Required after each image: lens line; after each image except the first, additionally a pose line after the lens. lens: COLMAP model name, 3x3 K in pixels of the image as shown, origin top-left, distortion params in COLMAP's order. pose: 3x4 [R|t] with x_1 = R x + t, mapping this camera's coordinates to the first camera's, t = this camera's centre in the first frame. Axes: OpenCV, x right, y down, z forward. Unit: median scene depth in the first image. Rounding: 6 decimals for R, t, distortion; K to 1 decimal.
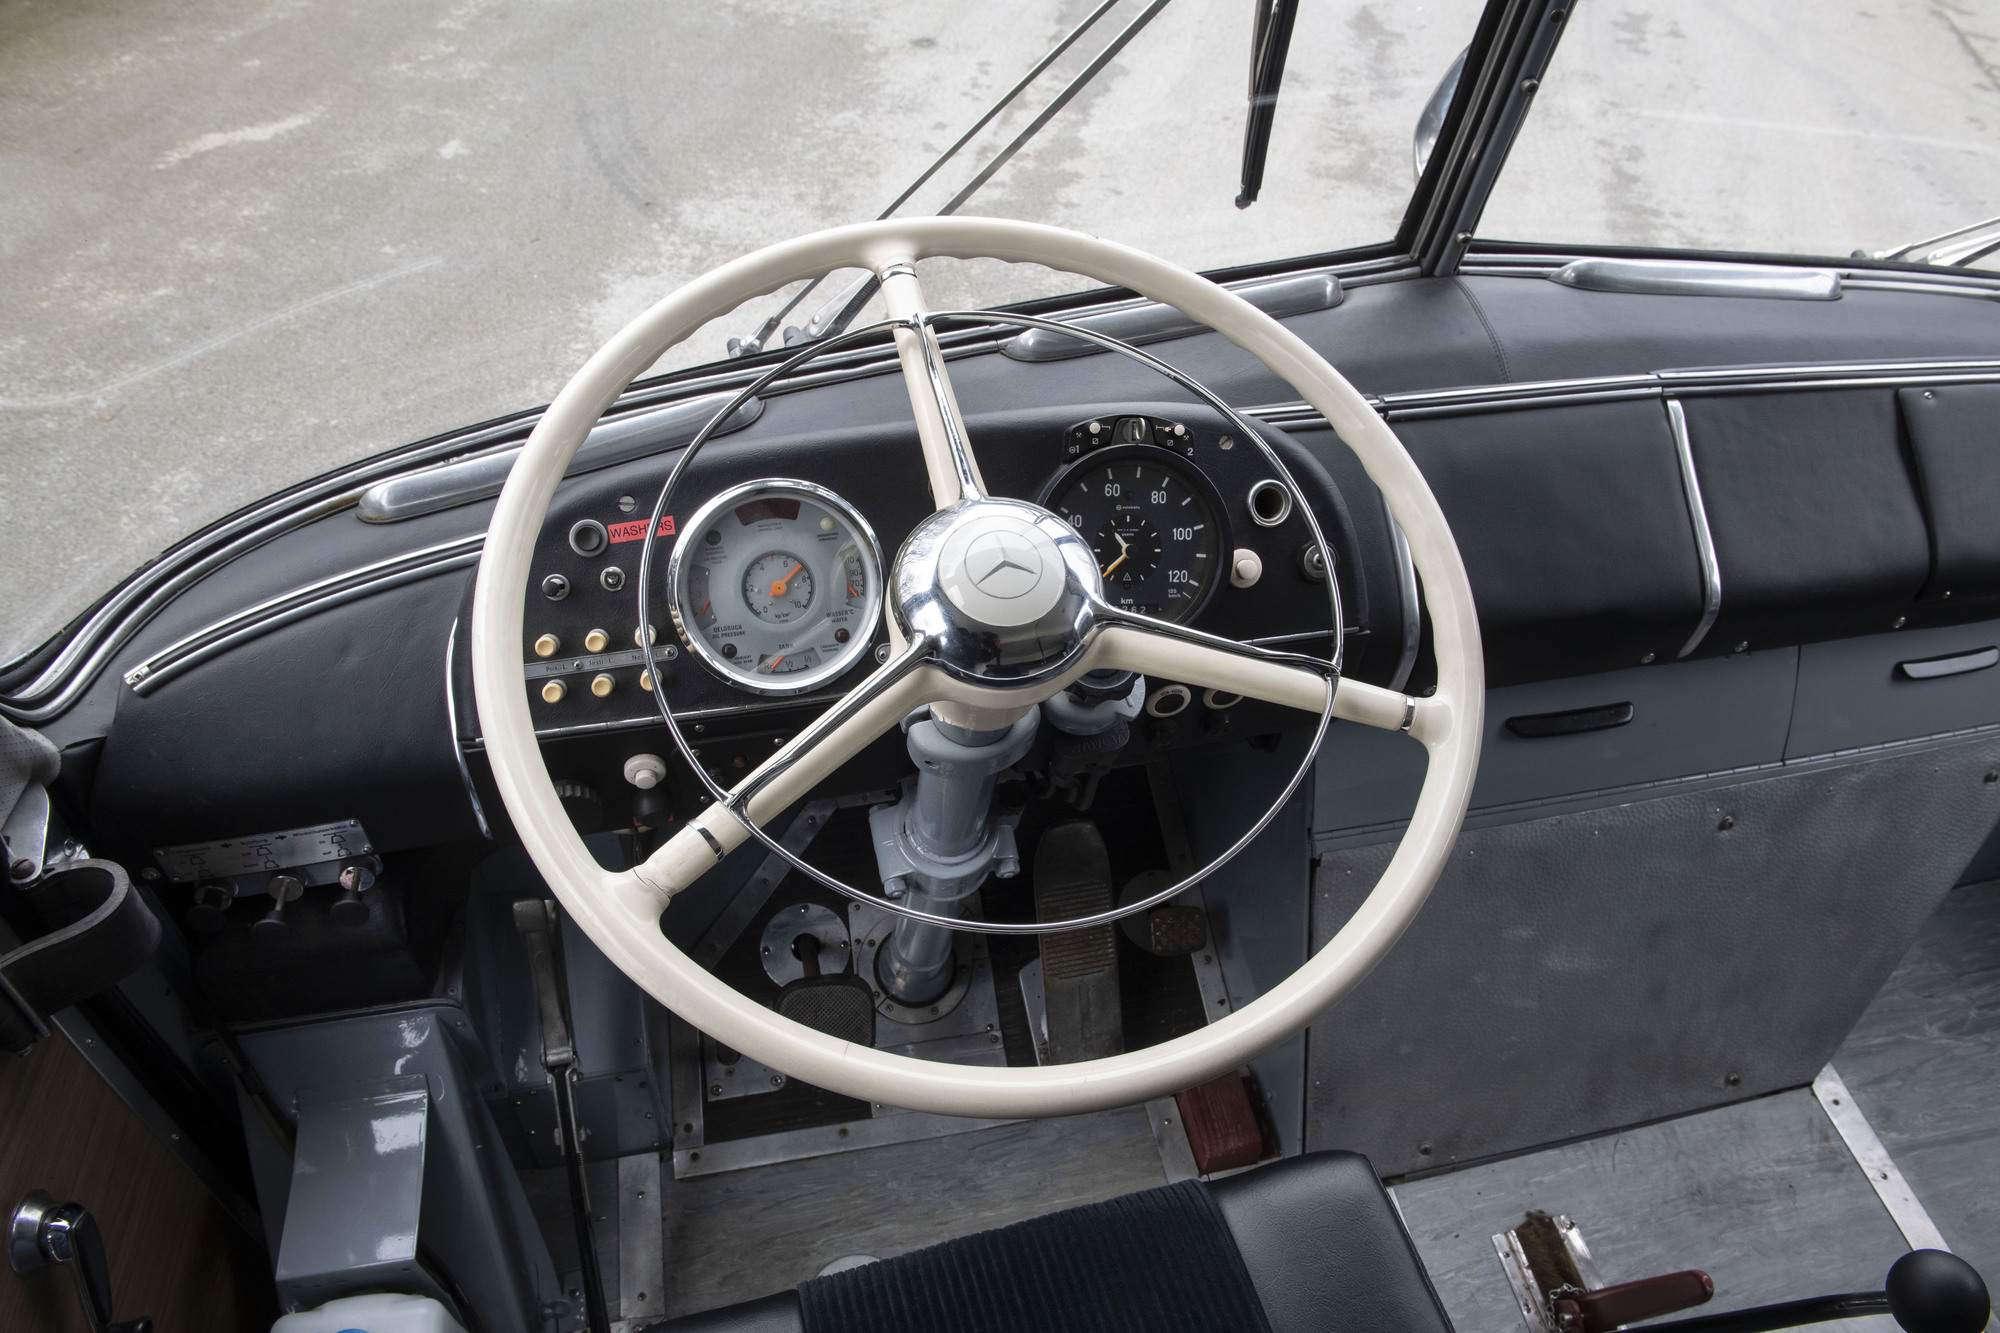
lens RADIAL K [[1336.3, 0, 1000.0], [0, 1336.3, 666.5], [0, 0, 1]] dist [-0.053756, -0.005958]
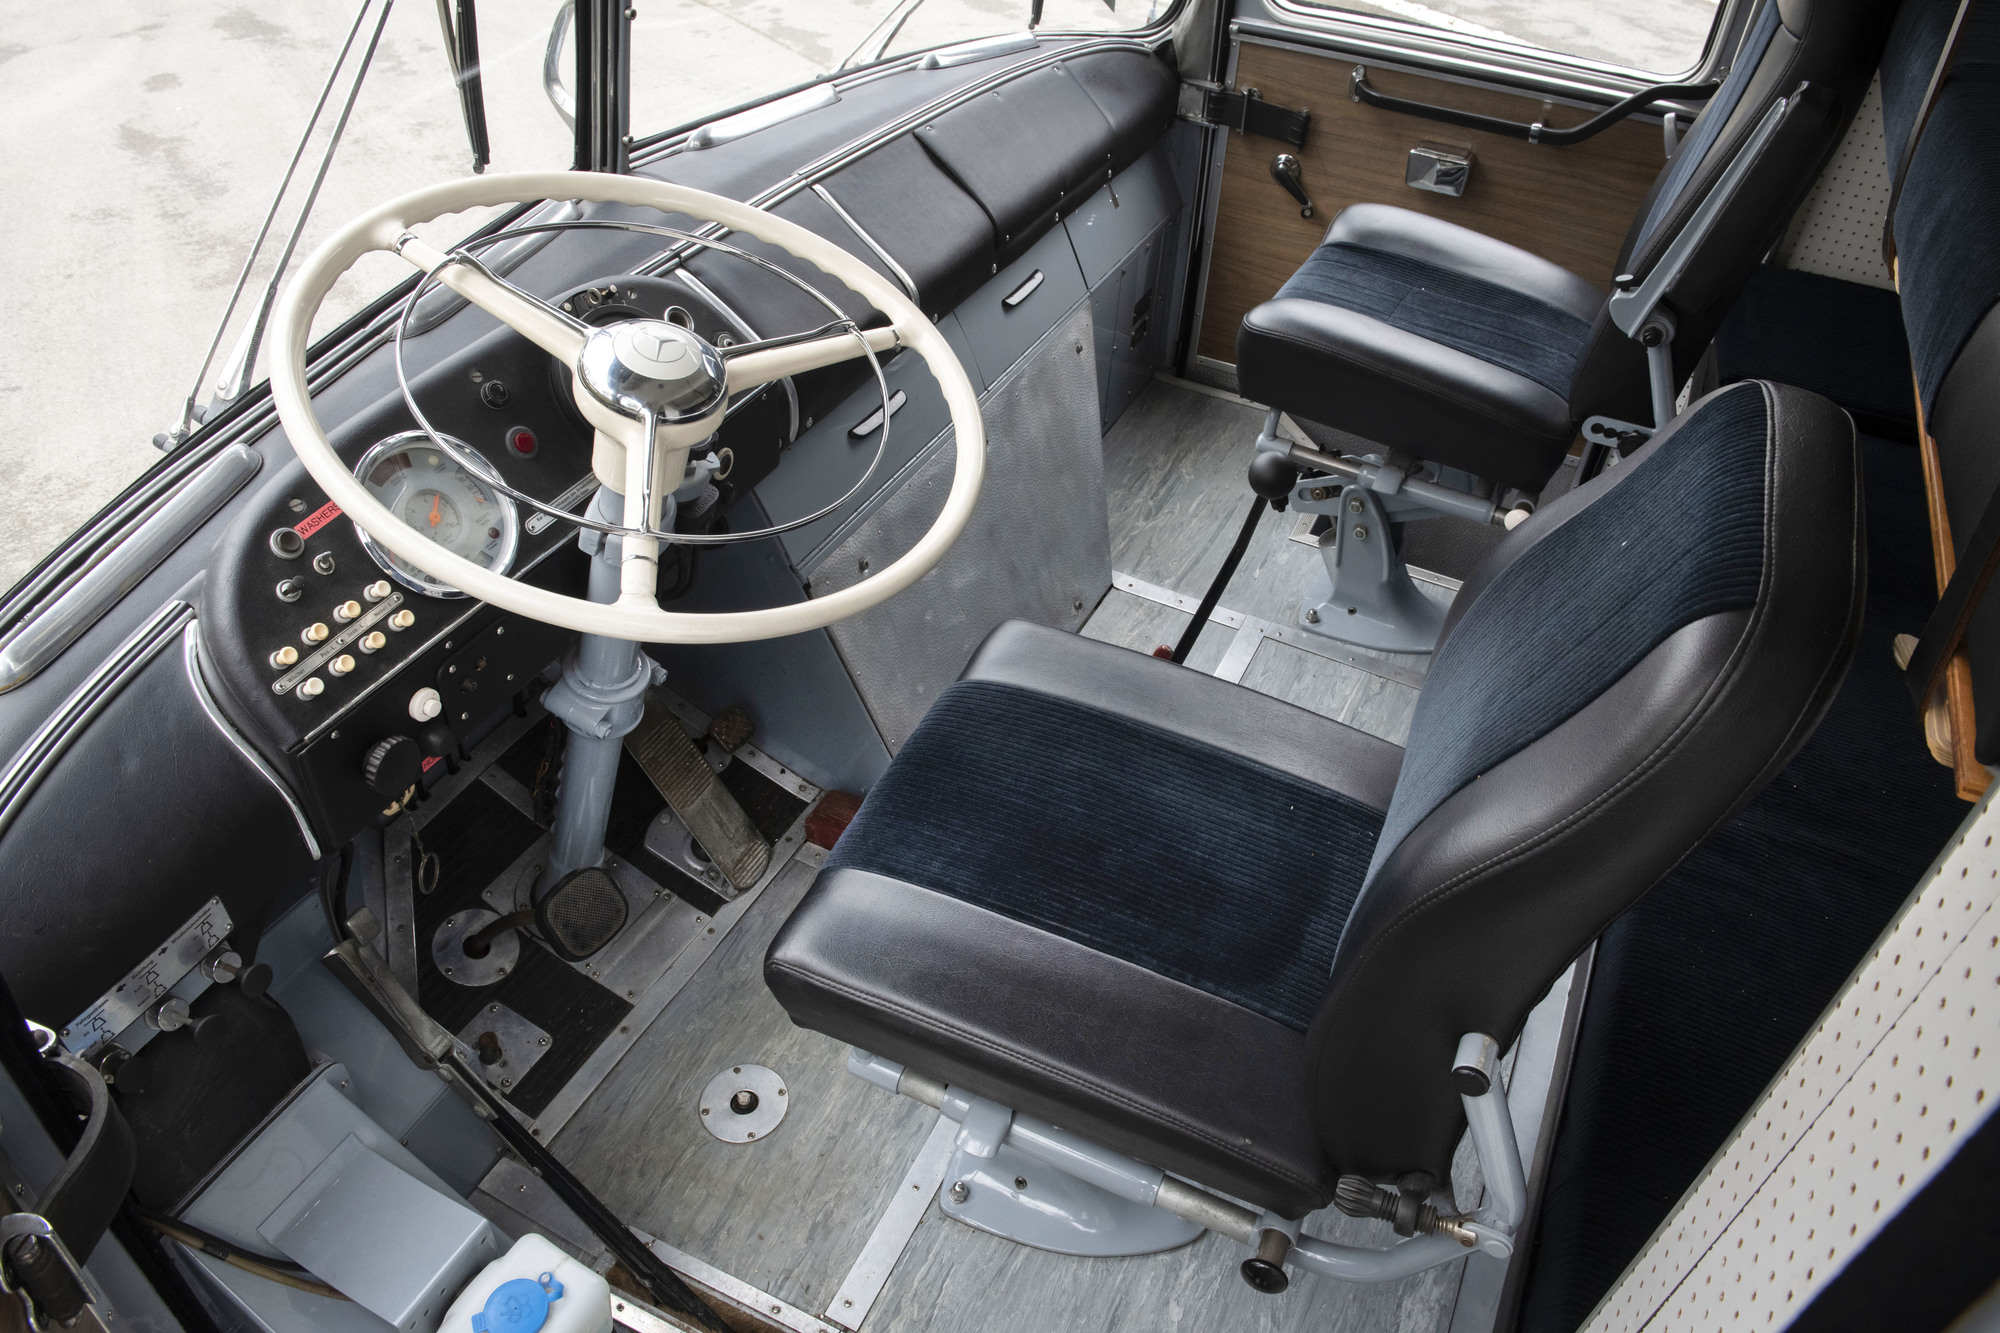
lens RADIAL K [[1371.7, 0, 1000.0], [0, 1371.7, 666.5], [0, 0, 1]] dist [-0.042954, 0.001357]
pose [[0.631669, -0.527054, 0.568514, -0.485781], [0.550842, 0.821158, 0.149240, 0.119406], [-0.545498, 0.218891, 0.809024, -0.209045]]
